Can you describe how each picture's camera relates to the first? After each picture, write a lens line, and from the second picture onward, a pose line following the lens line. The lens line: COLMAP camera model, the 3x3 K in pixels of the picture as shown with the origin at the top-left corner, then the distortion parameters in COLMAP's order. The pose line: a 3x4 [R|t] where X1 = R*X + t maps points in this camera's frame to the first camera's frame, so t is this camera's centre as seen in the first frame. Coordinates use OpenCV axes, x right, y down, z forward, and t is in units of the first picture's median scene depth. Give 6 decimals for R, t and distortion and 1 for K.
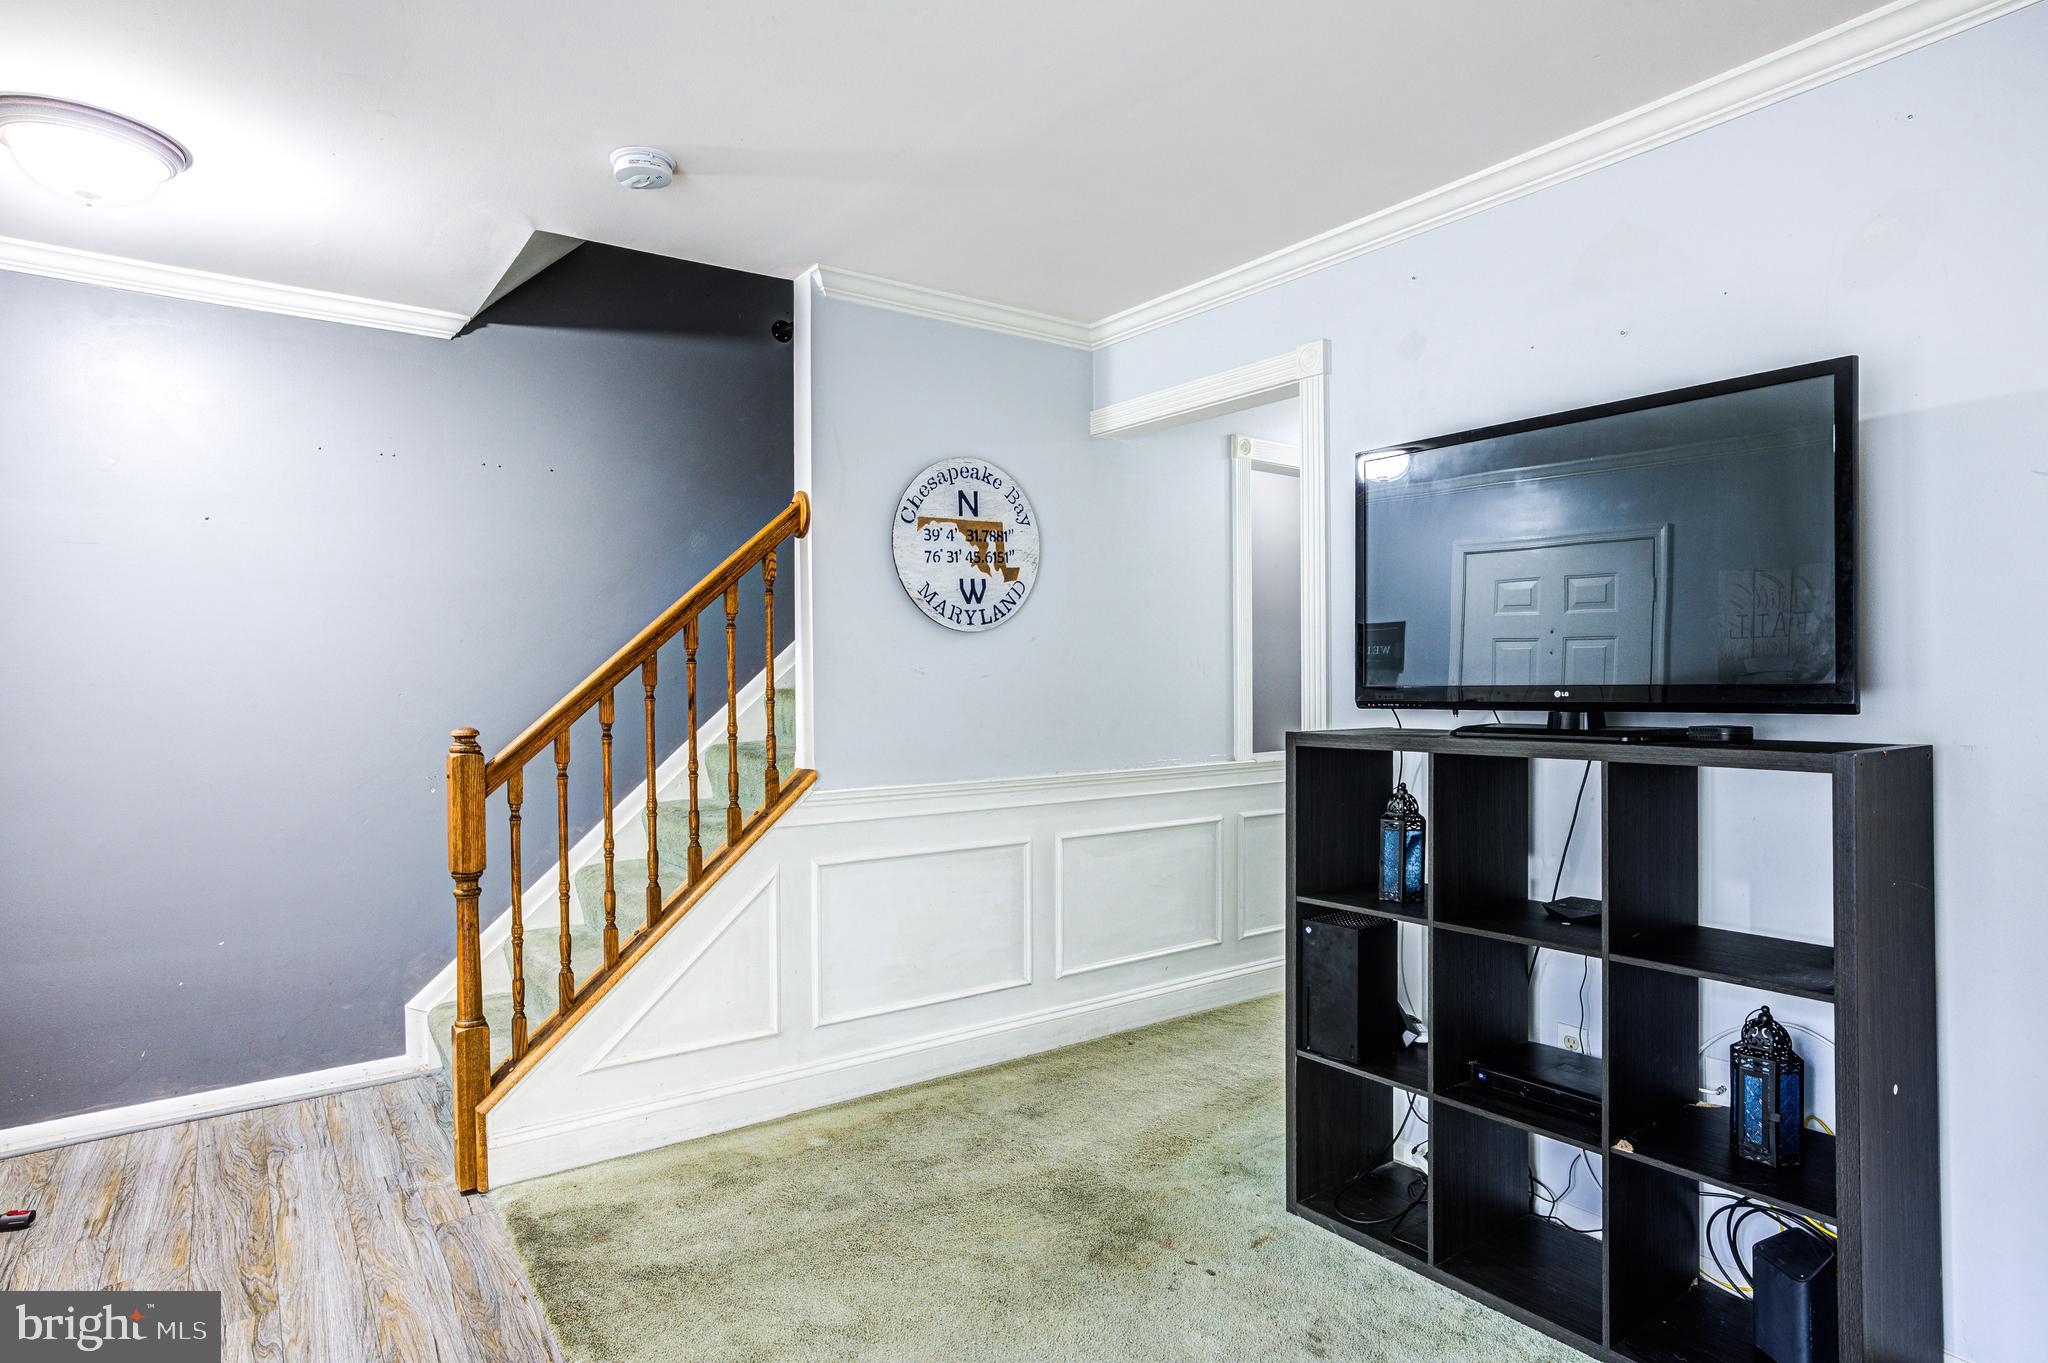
lens RADIAL K [[1112.6, 0, 992.4], [0, 1112.6, 673.4], [0, 0, 1]] dist [-0.067393, 0.042121]
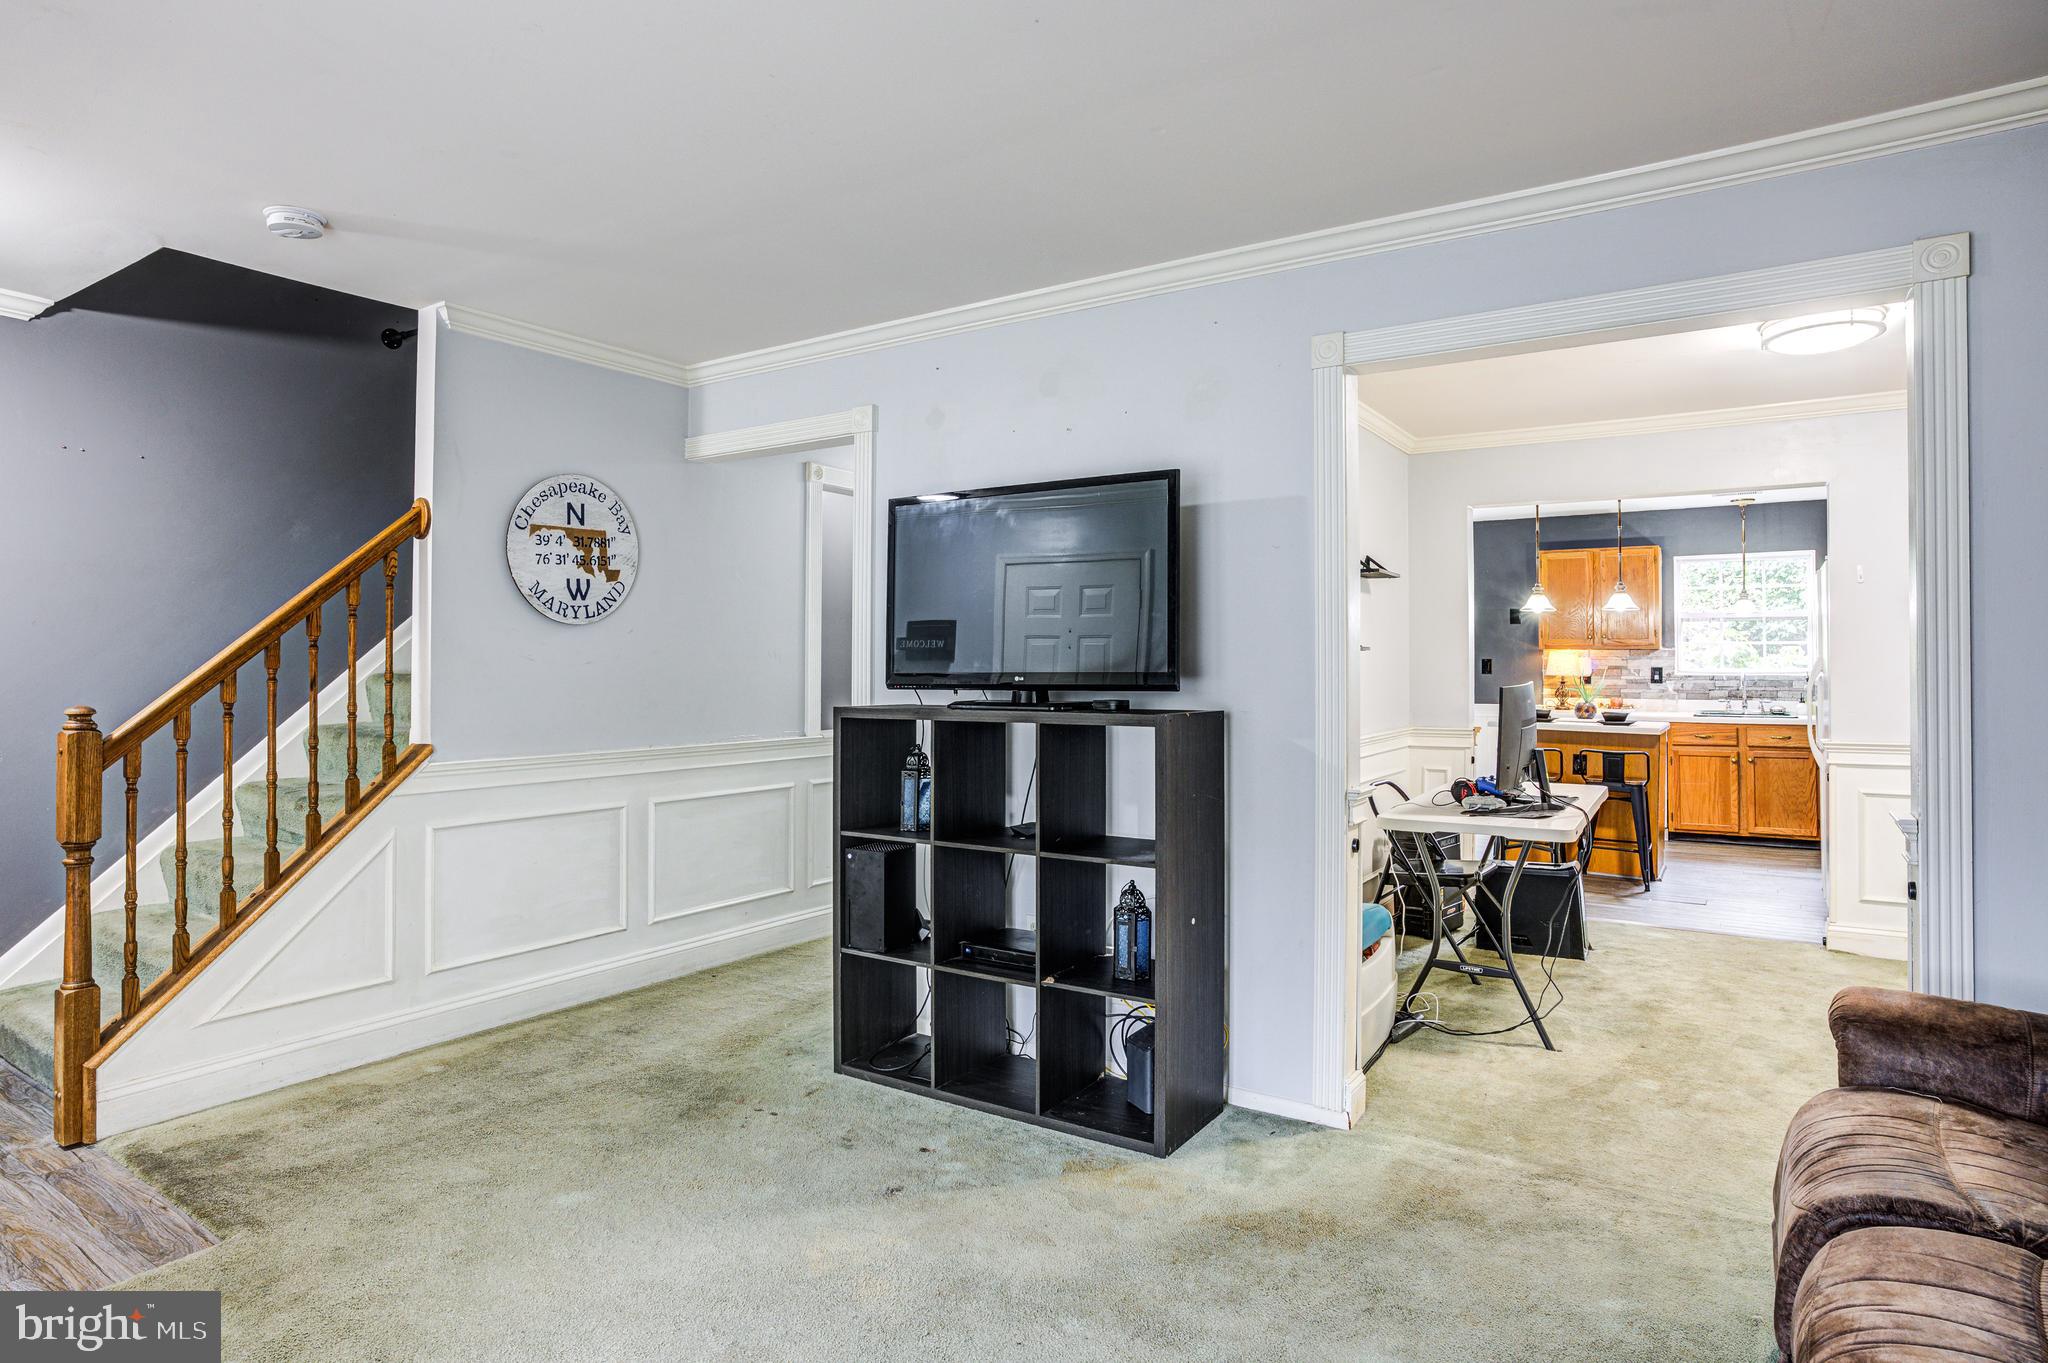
lens RADIAL K [[1153.4, 0, 1020.7], [0, 1153.4, 643.5], [0, 0, 1]] dist [-0.069961, 0.049035]
pose [[0.929564, 0.014762, 0.368365, -0.033519], [-0.008628, 0.999795, -0.018292, 0.000197], [-0.368559, 0.013826, 0.929501, -0.347011]]
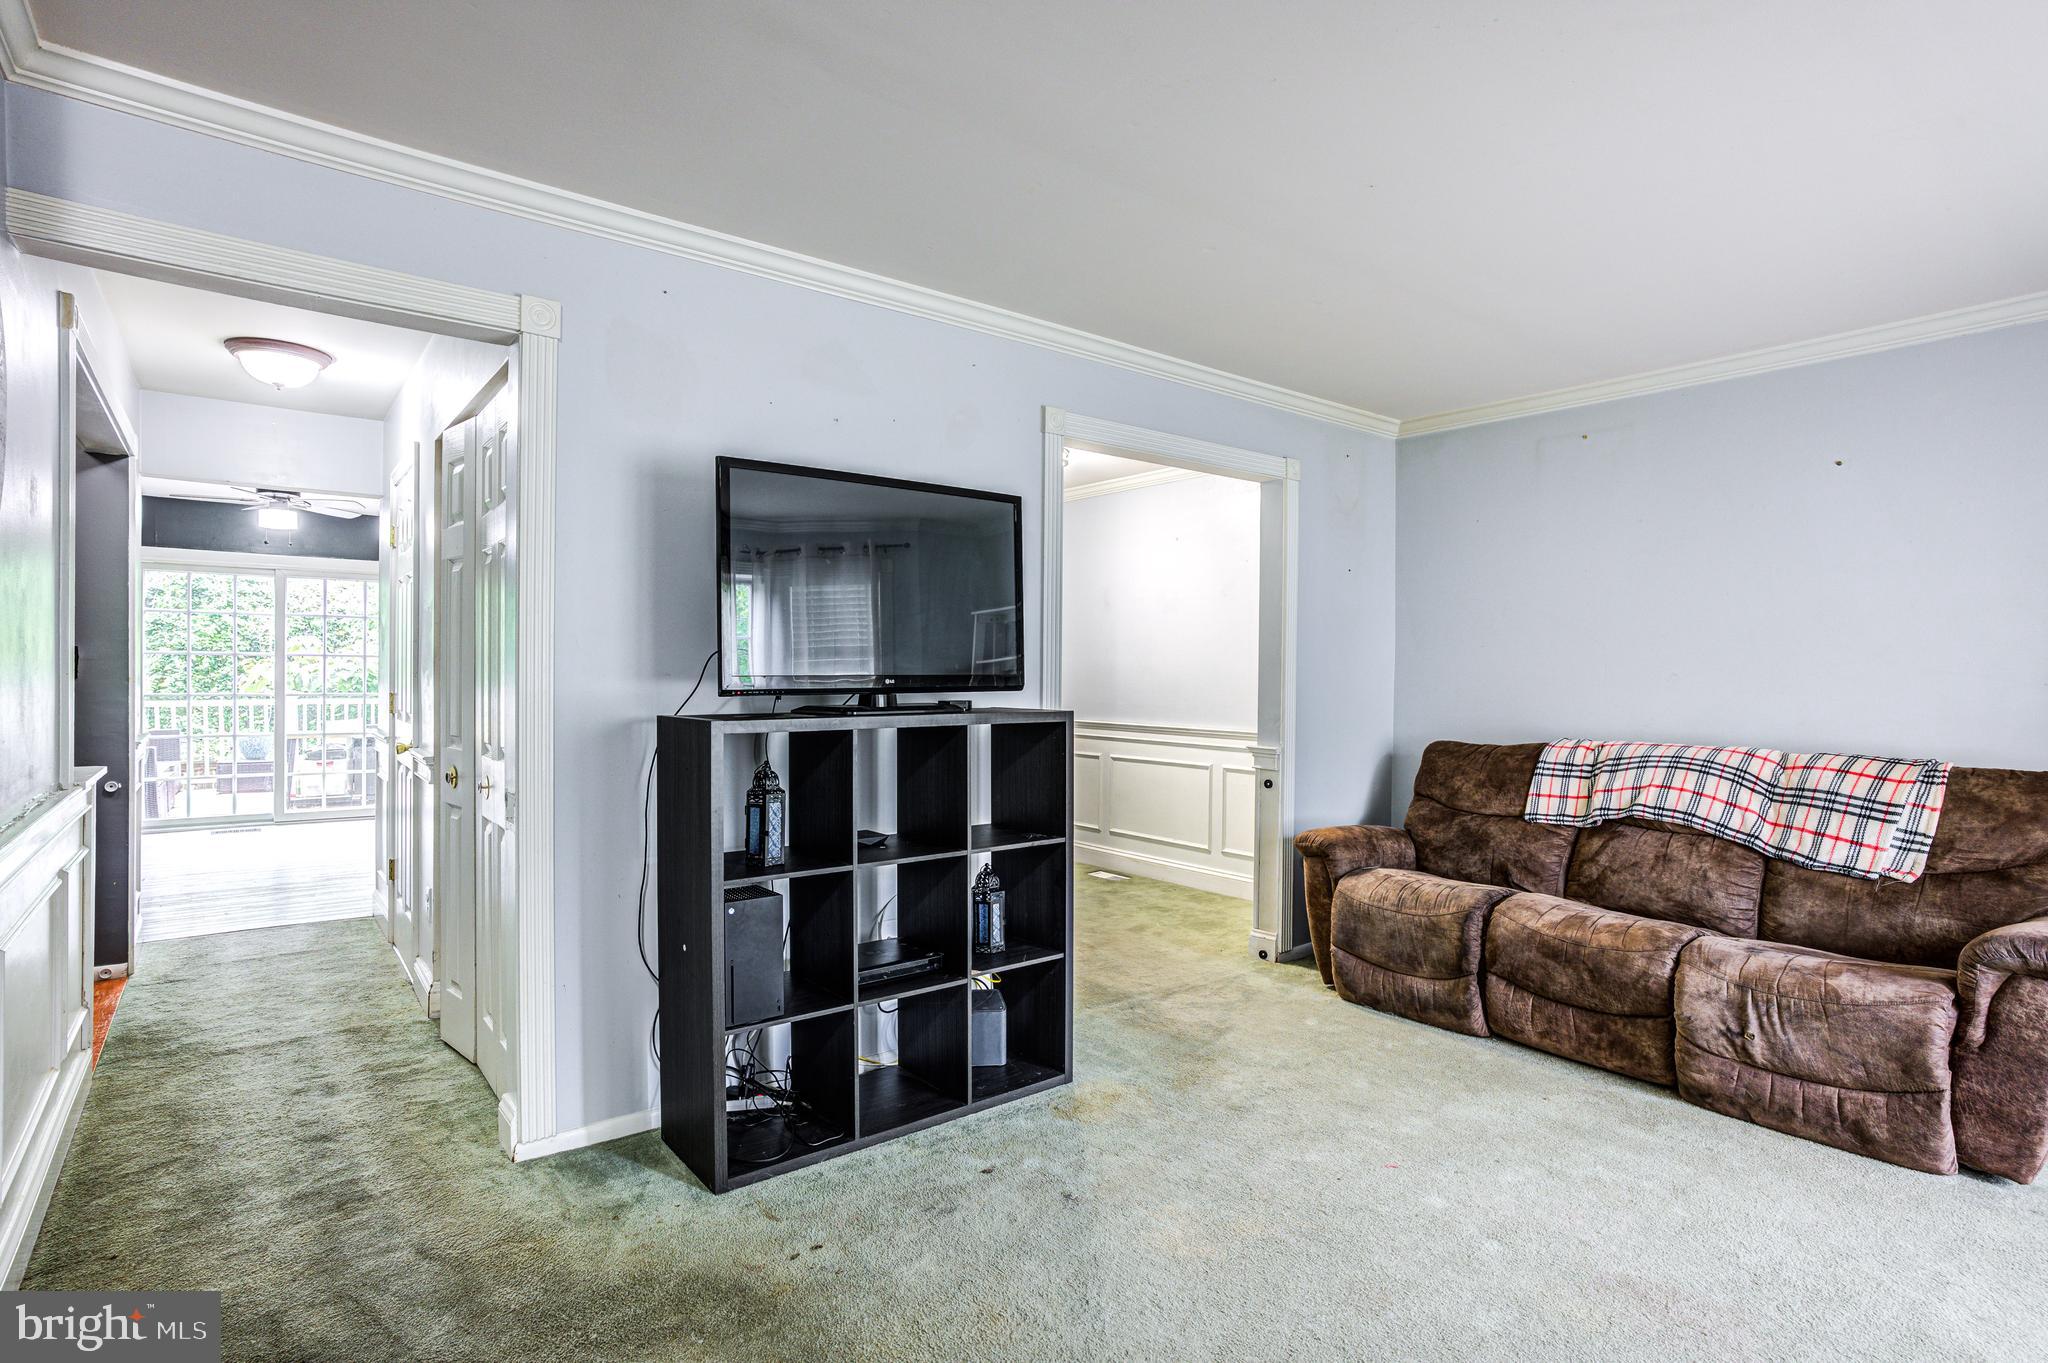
lens RADIAL K [[1027.0, 0, 1024.0], [0, 1027.0, 681.5], [0, 0, 1]] dist [-0.029569, 0.000160]
pose [[-0.048622, -0.003946, 0.998809, -0.661789], [-0.002158, 0.999990, 0.003846, 0.011507], [-0.998815, -0.001968, -0.048630, 0.743957]]
